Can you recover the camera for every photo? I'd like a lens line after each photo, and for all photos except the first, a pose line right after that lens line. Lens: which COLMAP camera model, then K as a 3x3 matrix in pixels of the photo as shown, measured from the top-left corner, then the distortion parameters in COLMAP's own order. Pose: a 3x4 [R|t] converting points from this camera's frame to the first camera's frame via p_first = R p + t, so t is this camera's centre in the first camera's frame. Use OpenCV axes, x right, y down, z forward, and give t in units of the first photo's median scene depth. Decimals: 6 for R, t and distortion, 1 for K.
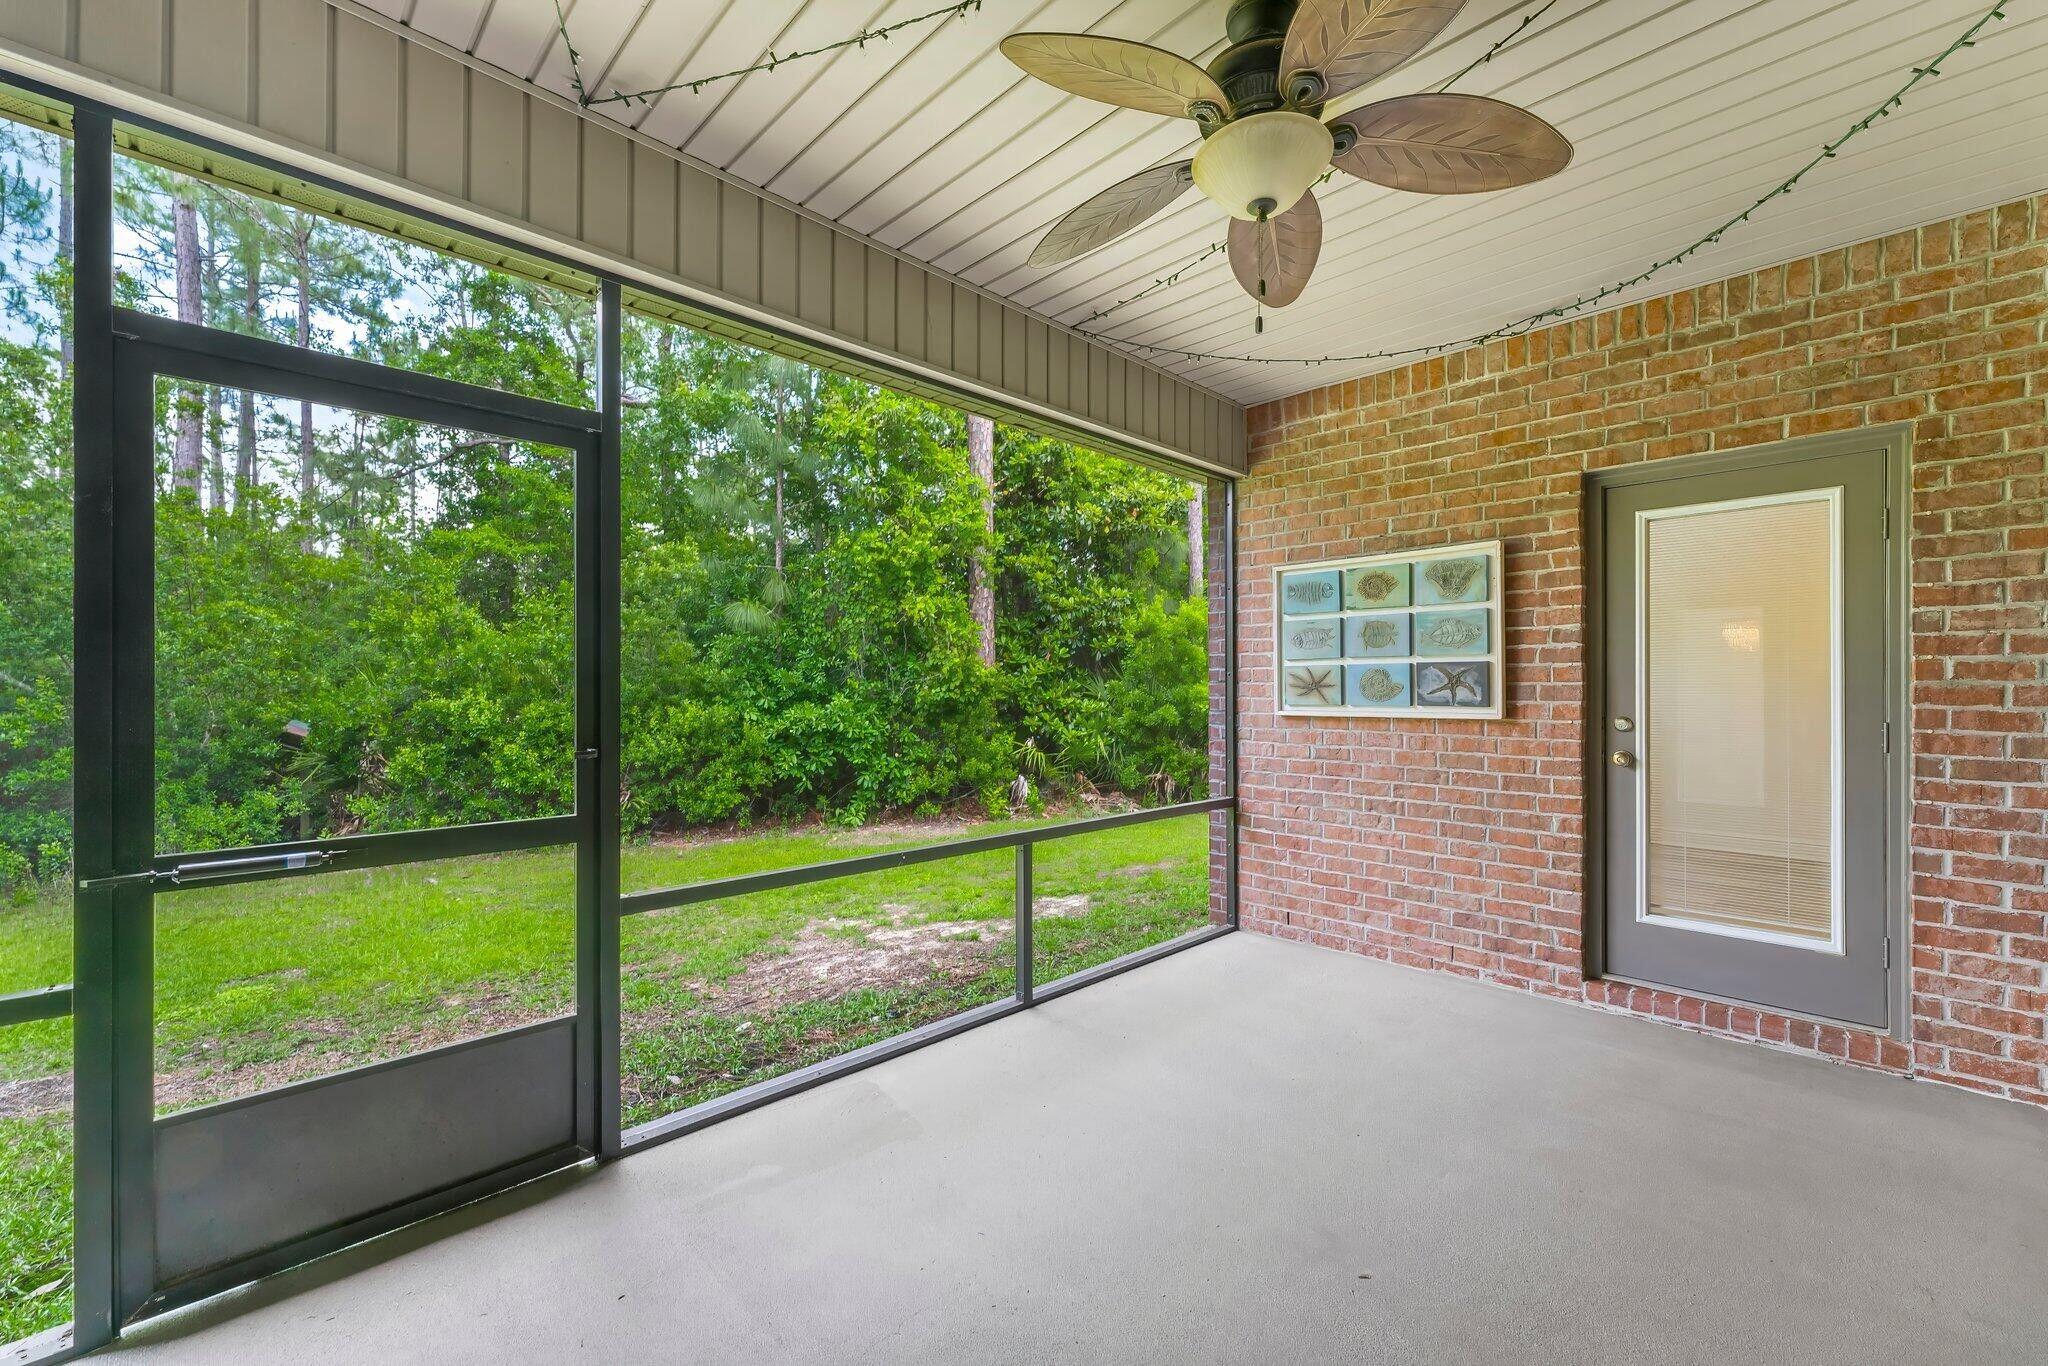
lens RADIAL K [[836.7, 0, 1024.0], [0, 836.7, 683.0], [0, 0, 1]] dist [-0.000371, -0.000083]
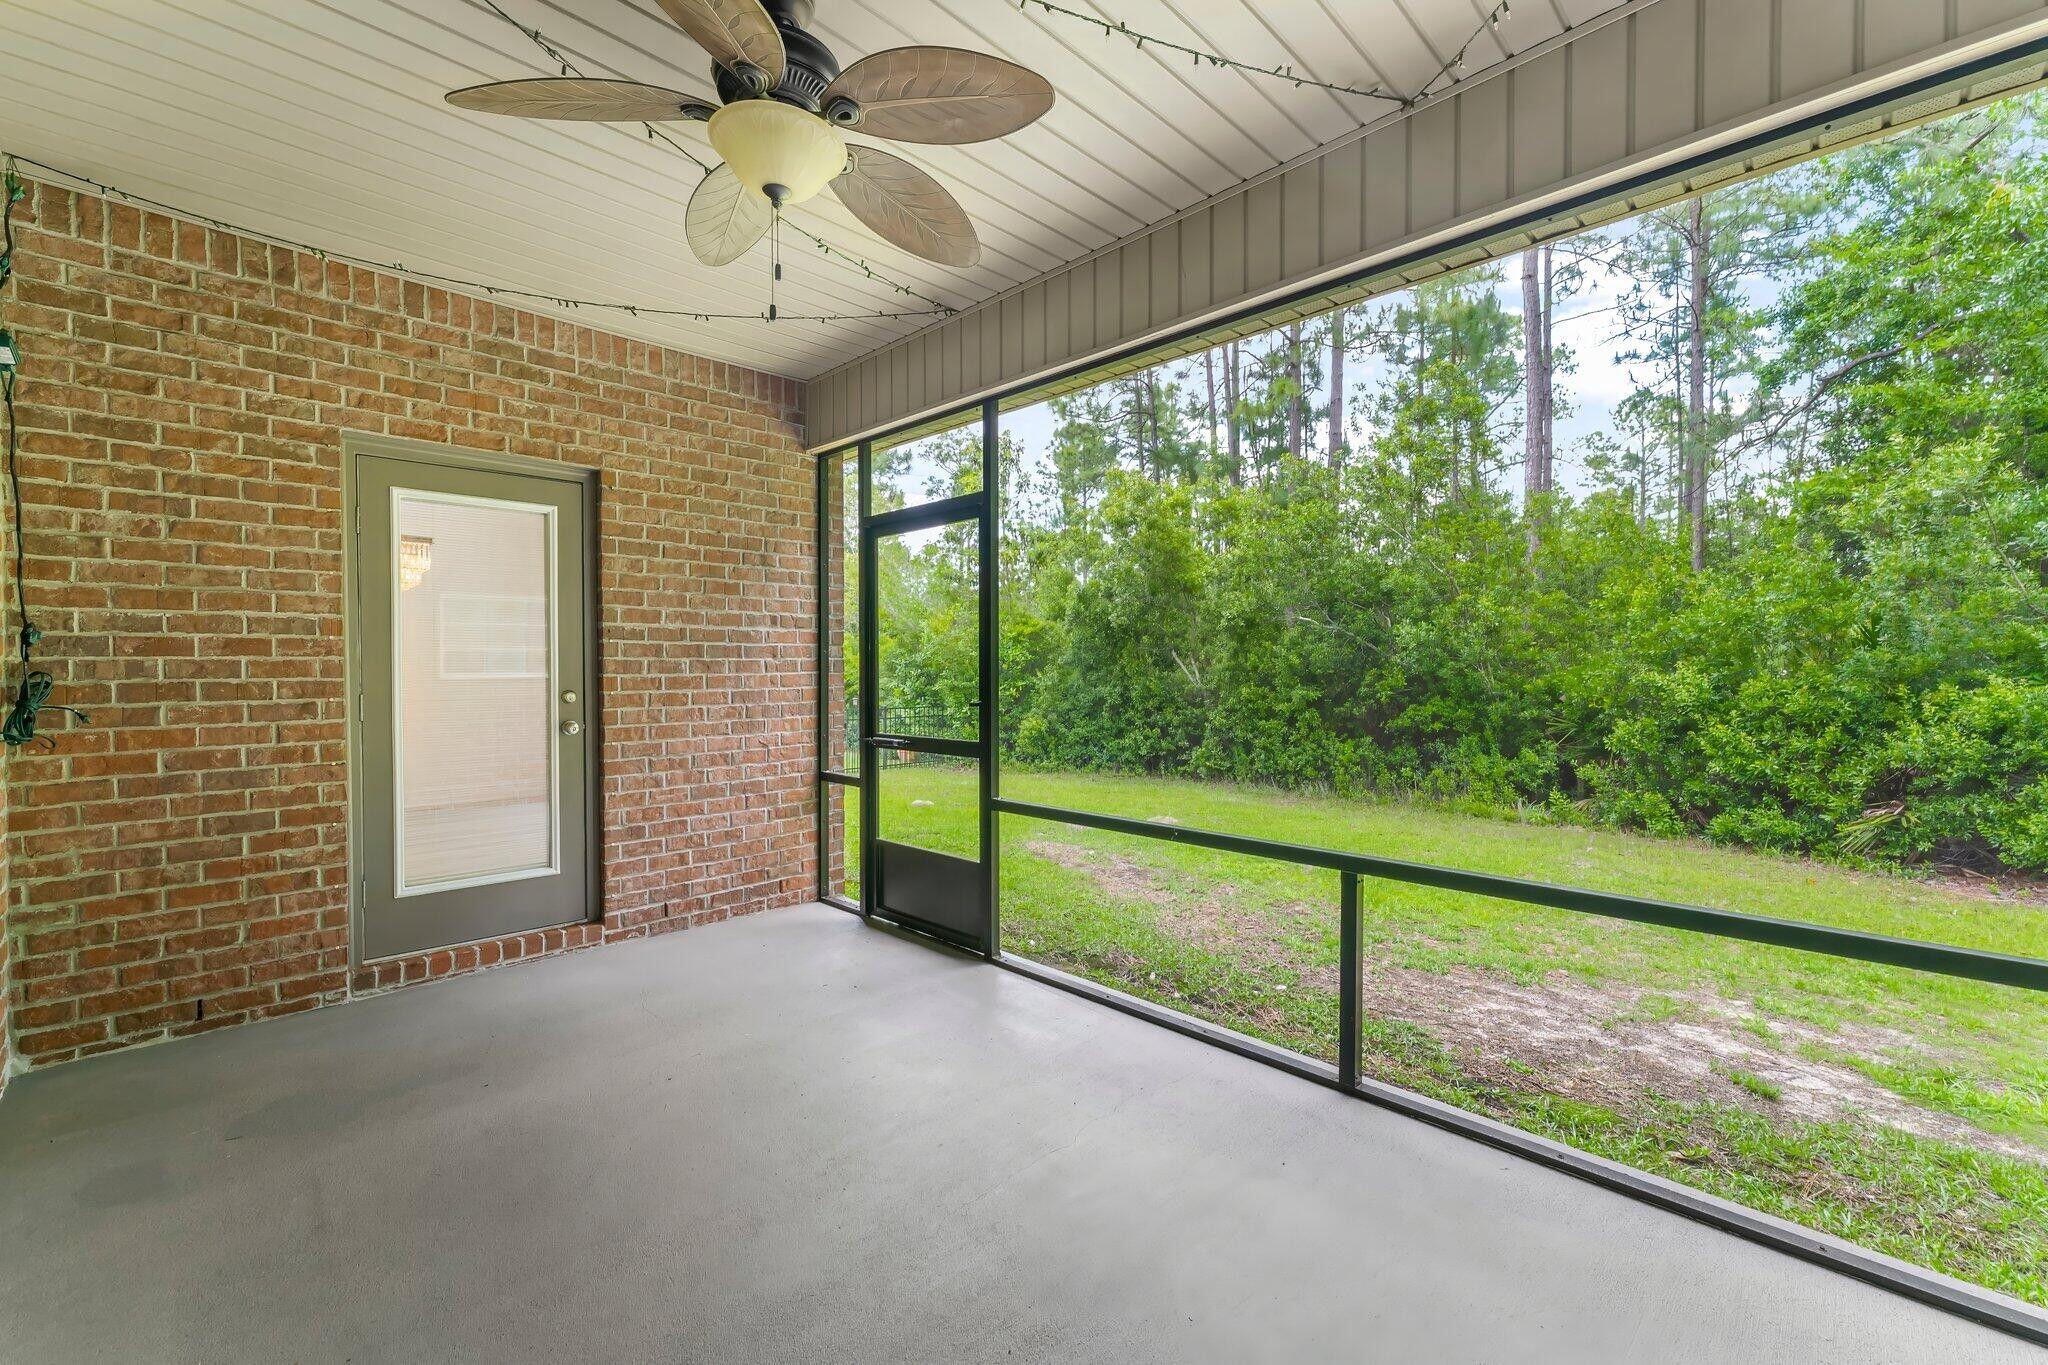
lens RADIAL K [[836.7, 0, 1024.0], [0, 836.7, 682.5], [0, 0, 1]] dist [-0.000371, -0.000083]
pose [[0.009518, 0.017556, -0.999801, 0.406389], [0.013598, 0.999751, 0.017684, 0.004686], [0.999862, -0.013764, 0.009277, 0.394059]]
